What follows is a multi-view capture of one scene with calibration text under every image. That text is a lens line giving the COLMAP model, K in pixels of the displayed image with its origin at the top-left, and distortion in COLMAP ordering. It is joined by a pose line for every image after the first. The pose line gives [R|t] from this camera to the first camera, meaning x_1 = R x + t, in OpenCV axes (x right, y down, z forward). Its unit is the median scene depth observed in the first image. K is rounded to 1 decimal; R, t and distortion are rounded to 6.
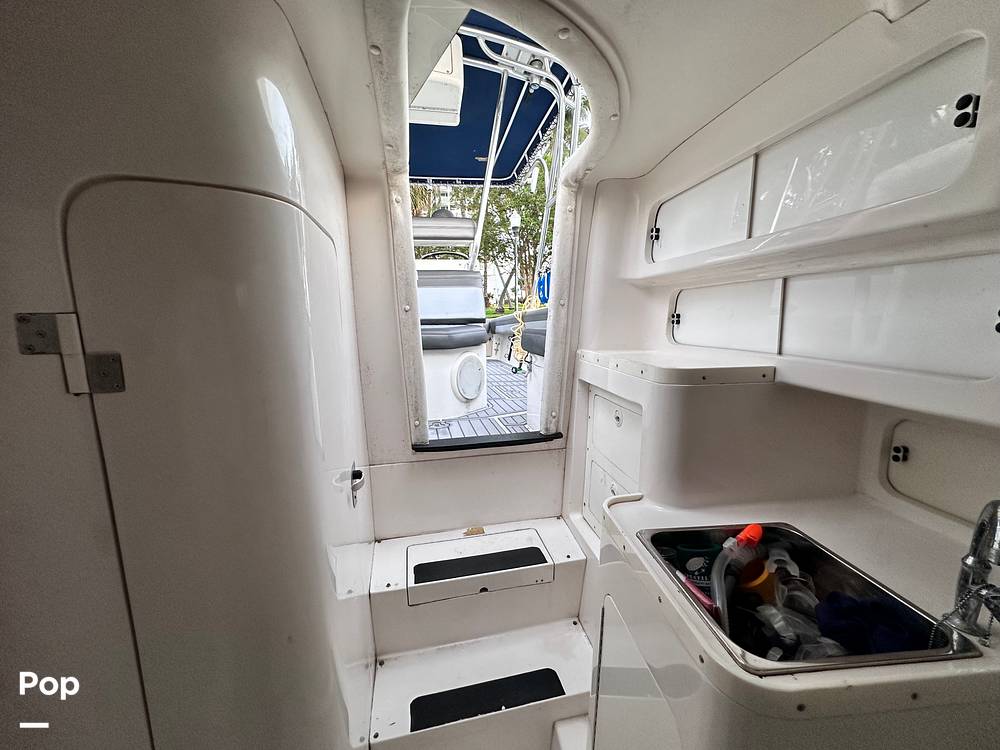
lens RADIAL K [[403.4, 0, 500.0], [0, 403.4, 375.0], [0, 0, 1]] dist [-0.006796, 0.003038]
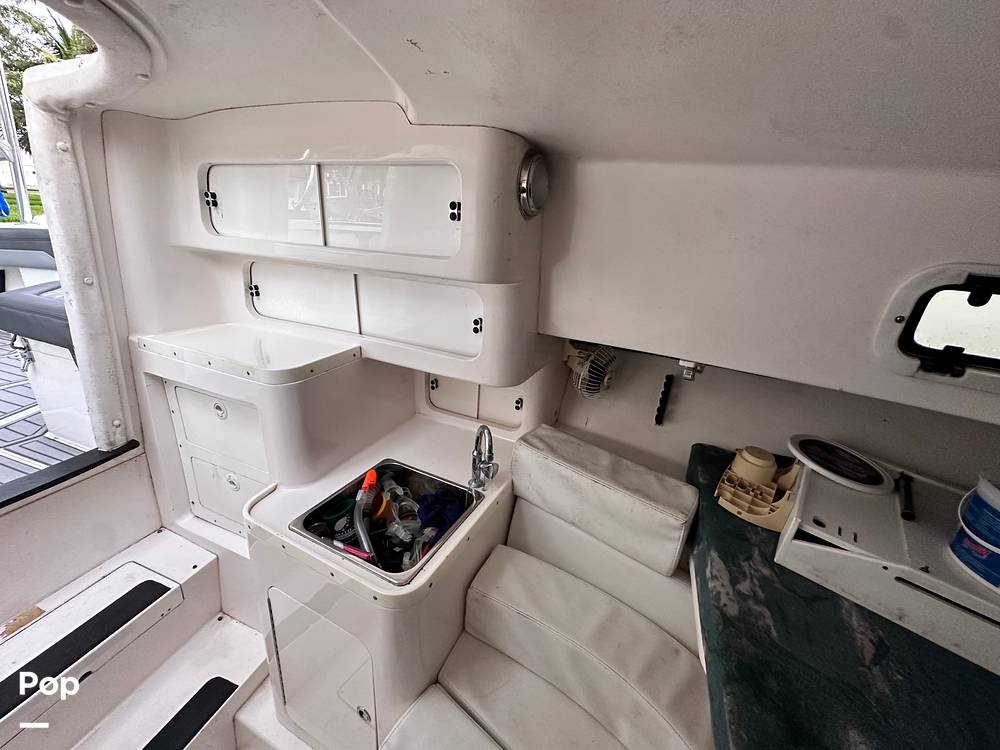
lens RADIAL K [[403.4, 0, 500.0], [0, 403.4, 375.0], [0, 0, 1]] dist [-0.006796, 0.003038]
pose [[0.527176, -0.265073, 0.807355, -0.122355], [0.065472, 0.959948, 0.272422, -0.241987], [-0.847230, -0.090755, 0.523416, -0.033371]]
